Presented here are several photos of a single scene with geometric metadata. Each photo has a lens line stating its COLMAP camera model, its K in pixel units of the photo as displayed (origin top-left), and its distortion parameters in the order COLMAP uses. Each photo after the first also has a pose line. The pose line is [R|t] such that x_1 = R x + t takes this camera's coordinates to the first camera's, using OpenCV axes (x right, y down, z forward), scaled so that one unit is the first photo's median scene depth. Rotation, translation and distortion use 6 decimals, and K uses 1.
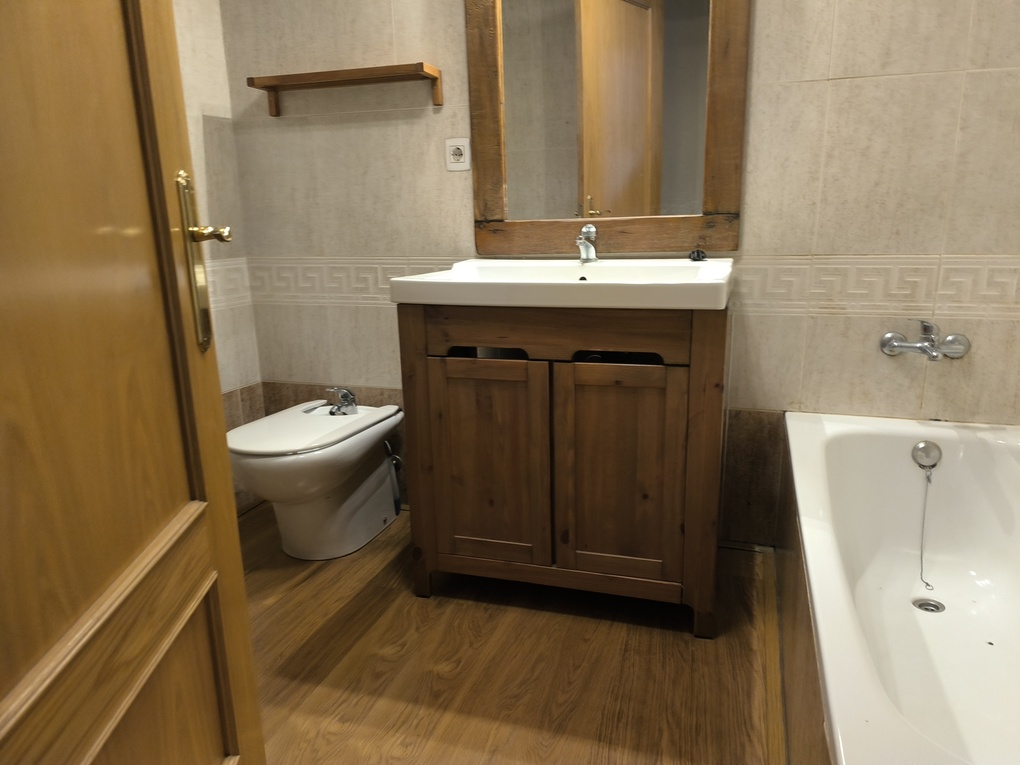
lens RADIAL K [[717.9, 0, 515.9], [0, 717.9, 380.7], [0, 0, 1]] dist [0.036139, -0.024538]
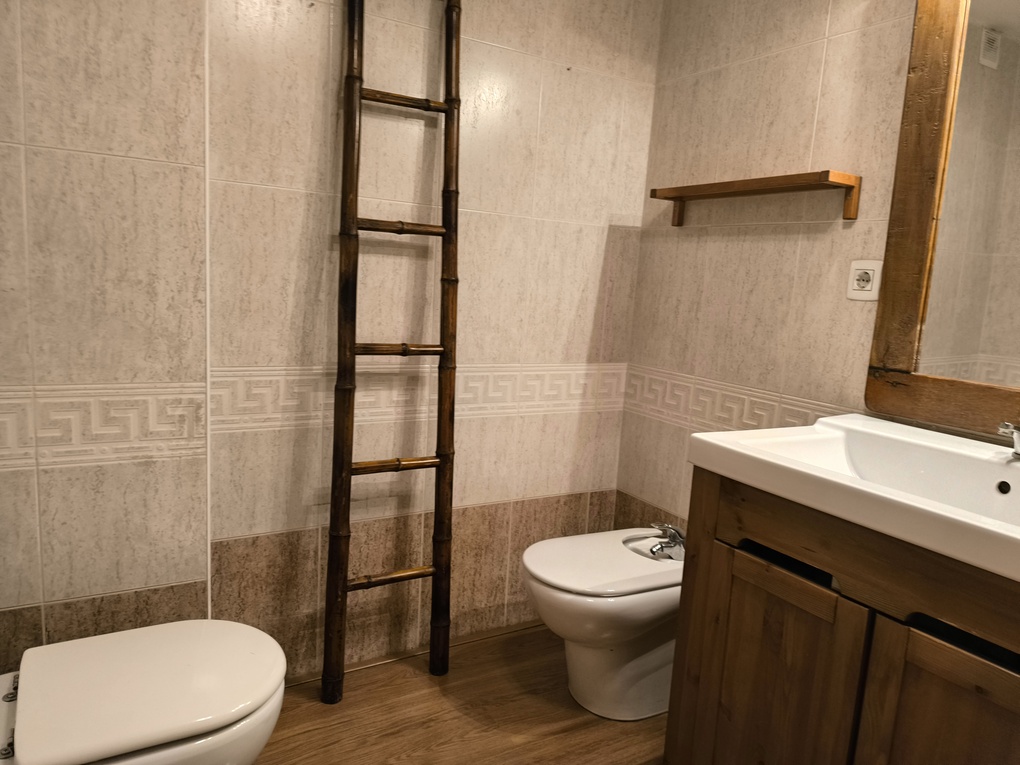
lens RADIAL K [[697.6, 0, 507.9], [0, 697.6, 379.7], [0, 0, 1]] dist [0.051473, -0.055425]
pose [[0.750548, 0.161953, -0.640663, 0.131808], [-0.220772, 0.975250, -0.012105, -0.112634], [0.622846, 0.150526, 0.767727, 0.190083]]
